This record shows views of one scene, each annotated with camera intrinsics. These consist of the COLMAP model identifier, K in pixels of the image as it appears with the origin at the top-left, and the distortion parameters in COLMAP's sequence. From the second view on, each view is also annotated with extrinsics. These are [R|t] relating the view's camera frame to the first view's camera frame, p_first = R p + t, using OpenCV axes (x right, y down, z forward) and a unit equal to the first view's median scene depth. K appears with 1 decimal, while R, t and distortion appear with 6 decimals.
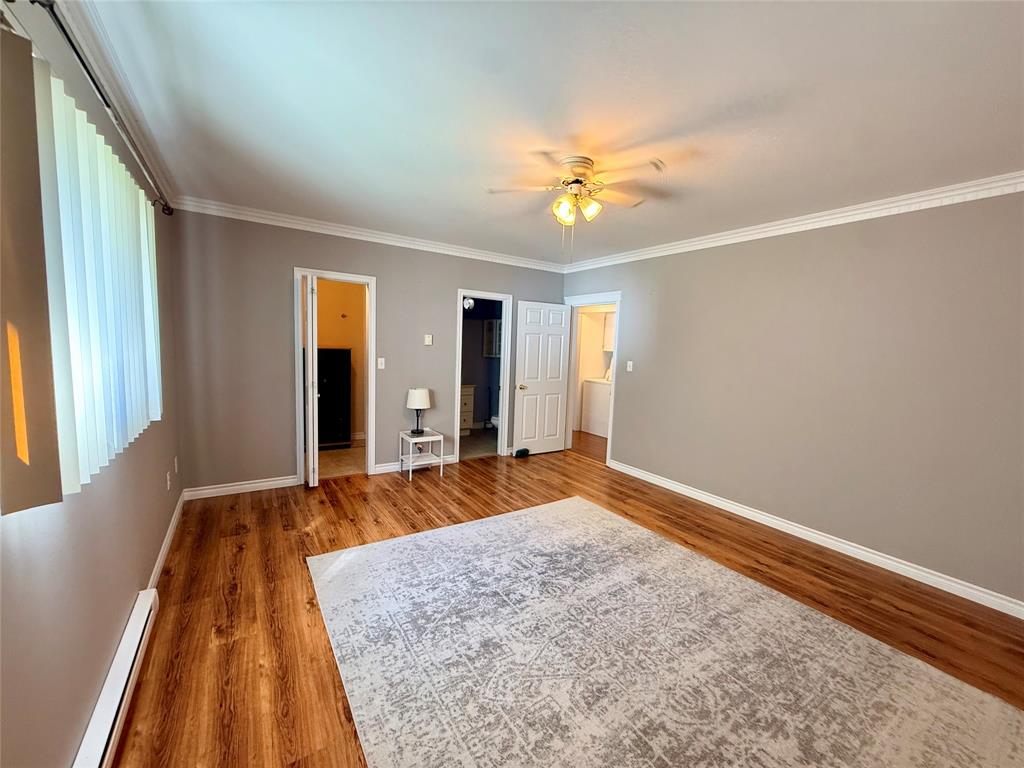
lens RADIAL K [[406.9, 0, 512.0], [0, 406.9, 384.0], [0, 0, 1]] dist [-0.000716, 0.000033]
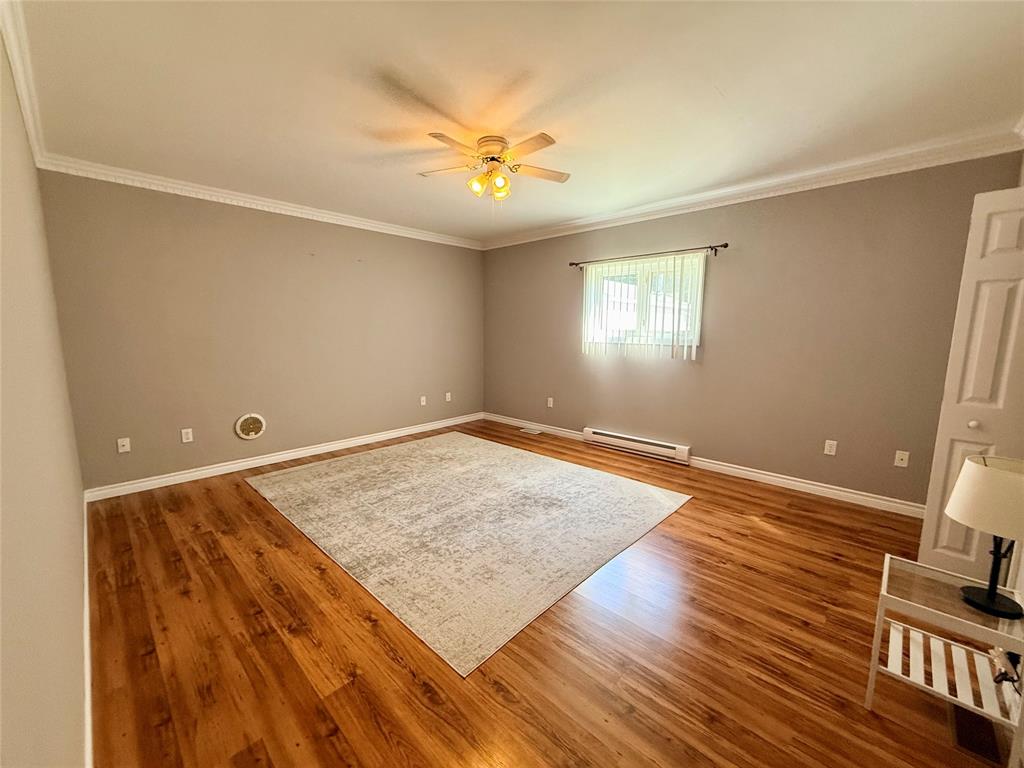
lens RADIAL K [[406.9, 0, 512.0], [0, 406.9, 384.0], [0, 0, 1]] dist [-0.000716, 0.000033]
pose [[-0.973491, -0.013319, -0.228337, 0.325512], [-0.066155, 0.972030, 0.225348, -0.151451], [0.218949, 0.234480, -0.947143, 2.039807]]
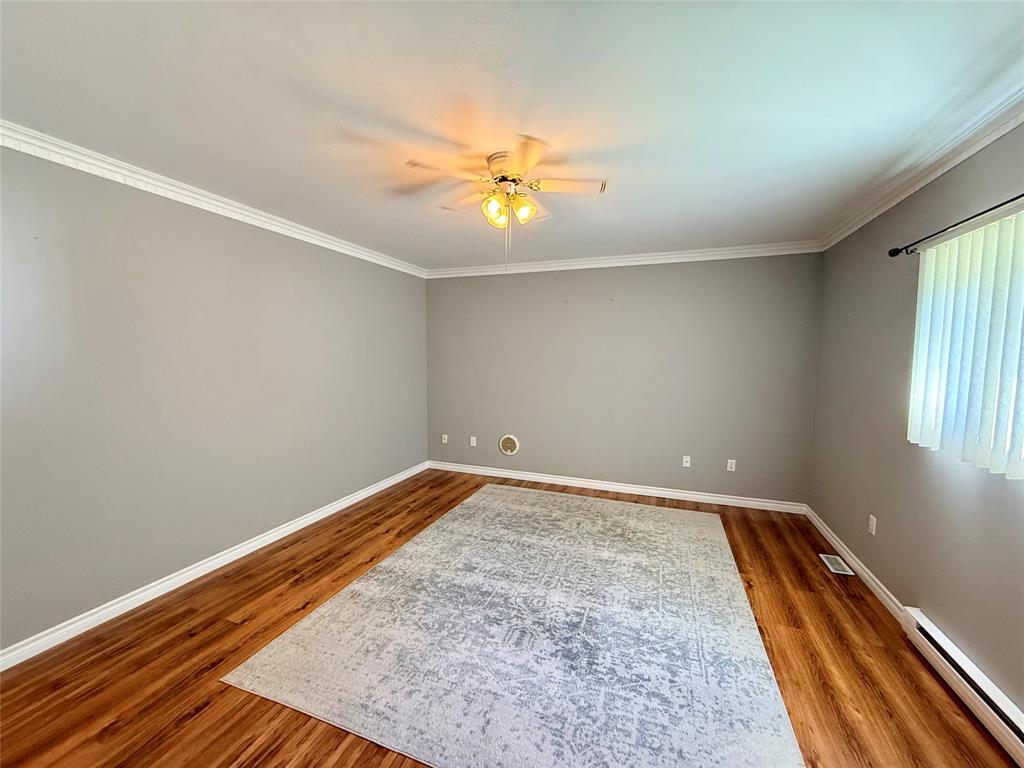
lens RADIAL K [[406.9, 0, 512.0], [0, 406.9, 384.0], [0, 0, 1]] dist [-0.000716, 0.000033]
pose [[-0.584037, -0.105086, 0.804896, -0.579911], [0.051772, 0.984743, 0.166133, -0.187476], [-0.810074, 0.138698, -0.569686, 1.463098]]
